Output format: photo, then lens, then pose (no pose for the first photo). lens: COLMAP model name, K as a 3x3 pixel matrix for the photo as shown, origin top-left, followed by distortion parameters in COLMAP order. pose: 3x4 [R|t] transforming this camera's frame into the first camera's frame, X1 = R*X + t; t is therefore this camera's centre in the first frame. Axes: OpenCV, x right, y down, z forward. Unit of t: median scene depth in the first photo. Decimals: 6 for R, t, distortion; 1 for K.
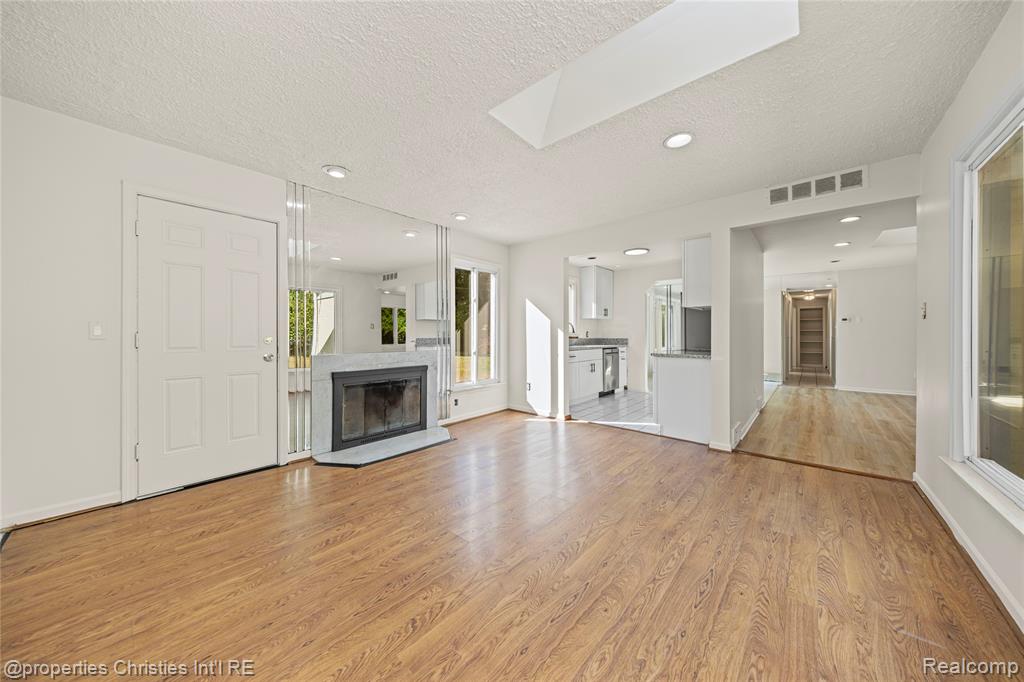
lens RADIAL K [[347.5, 0, 512.1], [0, 347.5, 334.0], [0, 0, 1]] dist [0.000962, -0.000030]
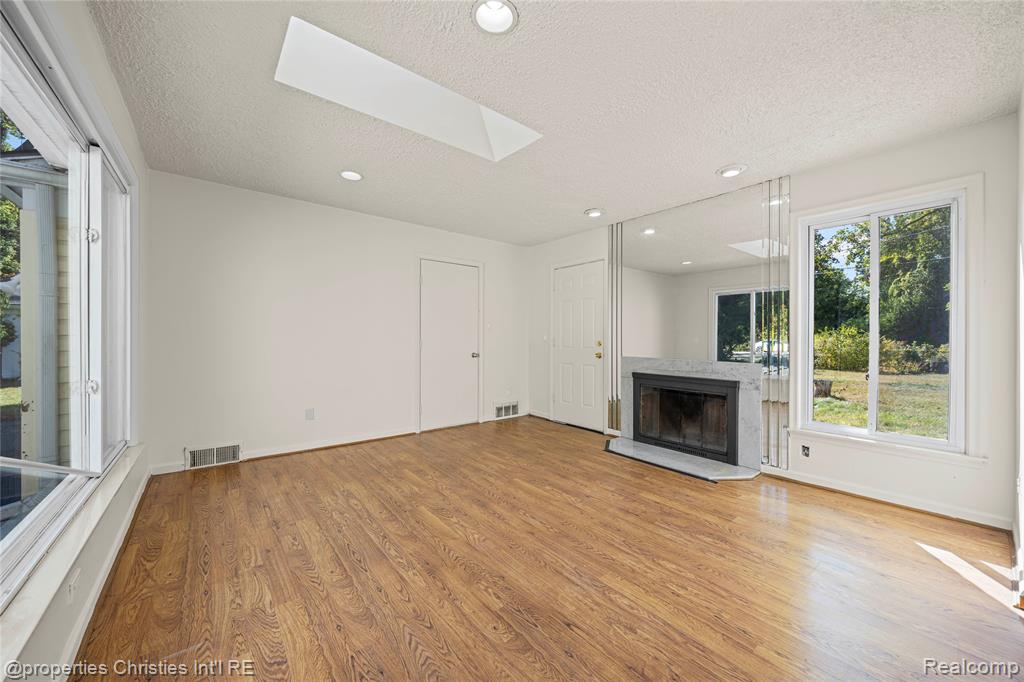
lens RADIAL K [[371.5, 0, 512.0], [0, 371.5, 341.0], [0, 0, 1]] dist [0.001131, -0.000105]
pose [[-0.167012, 0.001874, -0.985953, 1.287700], [-0.005049, 0.999983, 0.002756, 0.003212], [0.985942, 0.005438, -0.167000, 1.308956]]
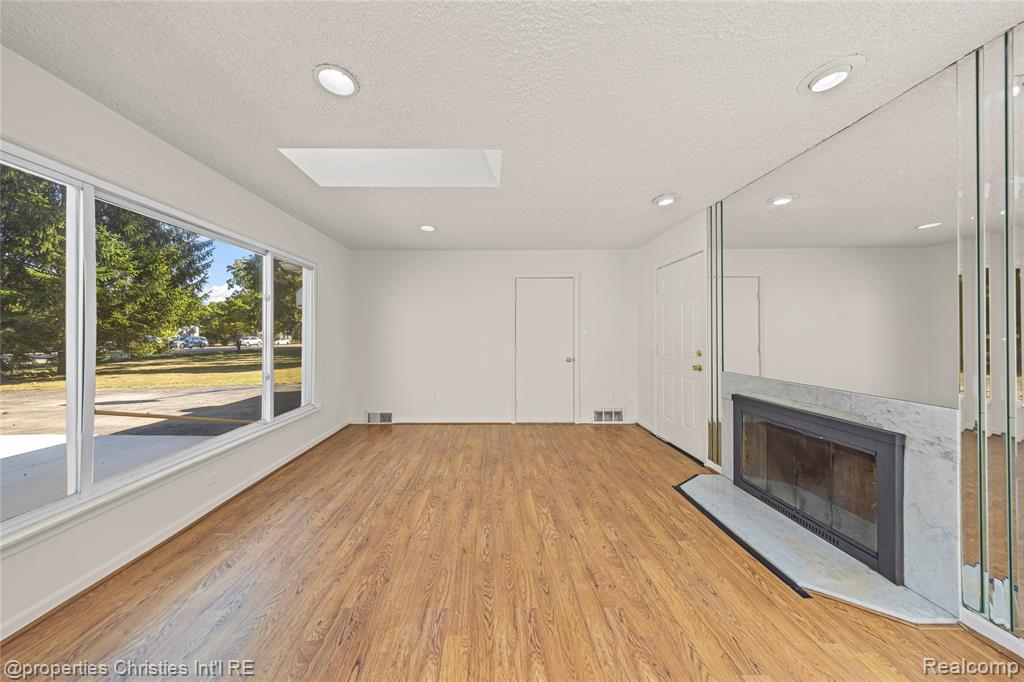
lens RADIAL K [[305.0, 0, 496.0], [0, 305.0, 334.4], [0, 0, 1]] dist [-0.001653, -0.000086]
pose [[-0.741195, -0.004003, -0.671277, 0.751278], [-0.000359, 0.999984, -0.005567, -0.063691], [0.671289, -0.003885, -0.741185, 1.906864]]
